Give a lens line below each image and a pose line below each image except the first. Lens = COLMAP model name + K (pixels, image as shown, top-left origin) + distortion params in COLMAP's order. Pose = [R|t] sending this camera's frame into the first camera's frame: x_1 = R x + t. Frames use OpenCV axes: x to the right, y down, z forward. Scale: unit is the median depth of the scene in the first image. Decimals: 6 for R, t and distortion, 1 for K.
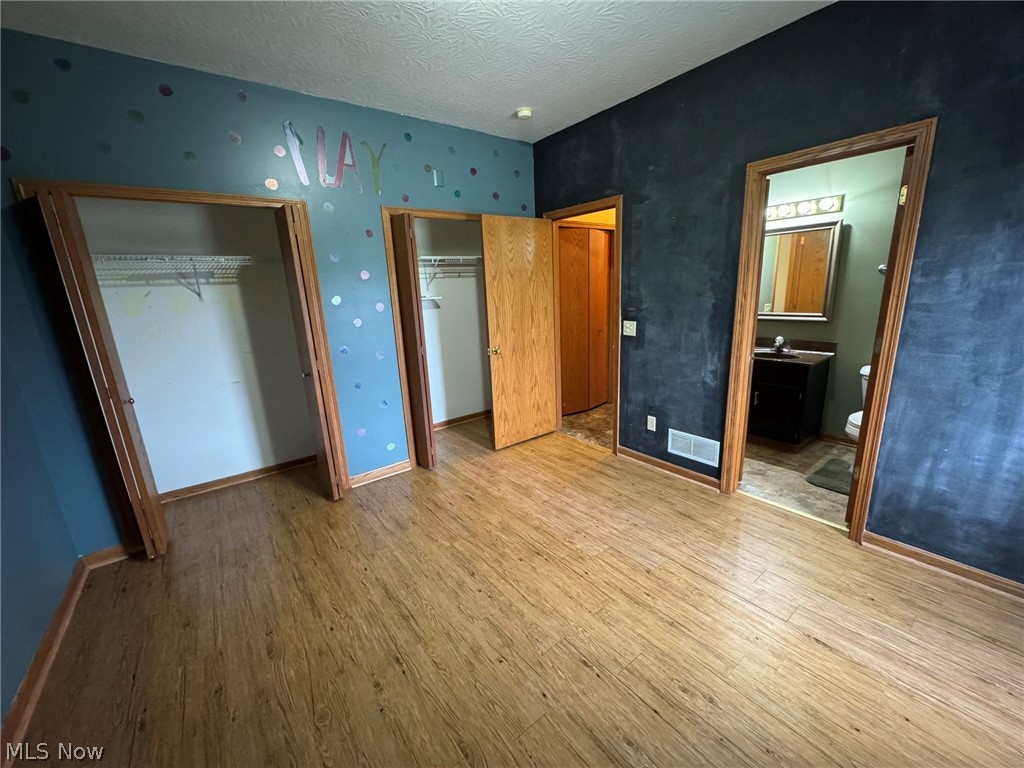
lens RADIAL K [[407.0, 0, 512.0], [0, 407.0, 384.3], [0, 0, 1]] dist [-0.000549, 0.000352]
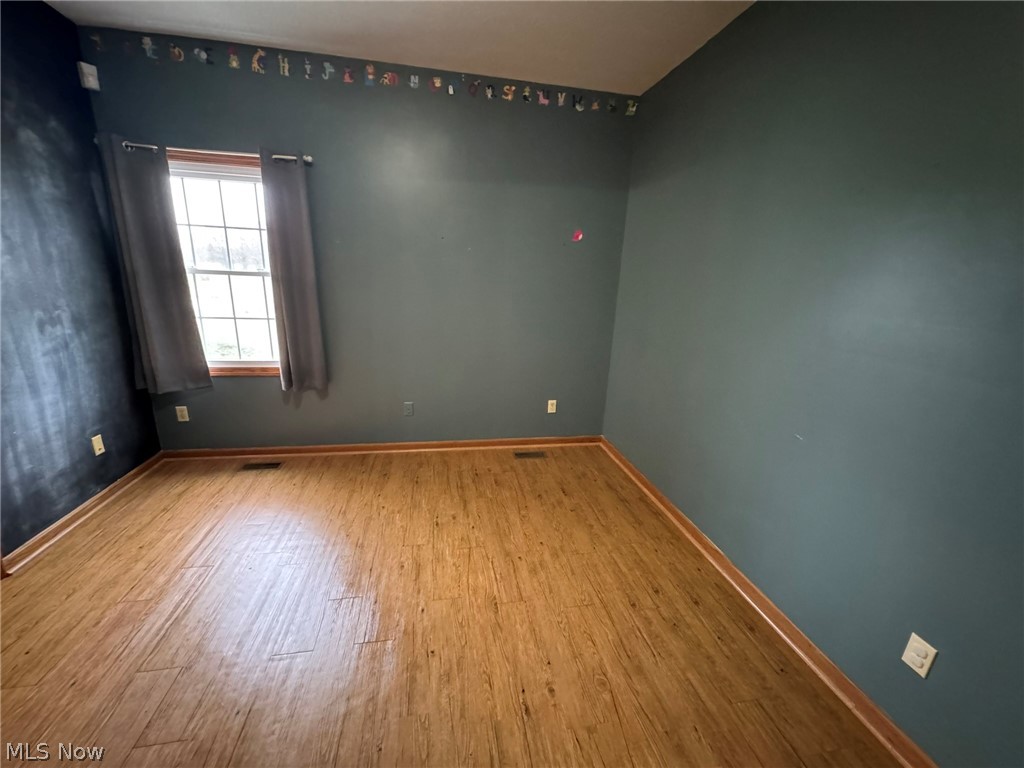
lens RADIAL K [[407.0, 0, 509.5], [0, 407.0, 383.9], [0, 0, 1]] dist [-0.000549, 0.000352]
pose [[-0.890766, -0.115898, 0.439436, -0.502229], [0.106331, 0.886947, 0.449466, -0.291335], [-0.441848, 0.447095, -0.777738, 1.268175]]
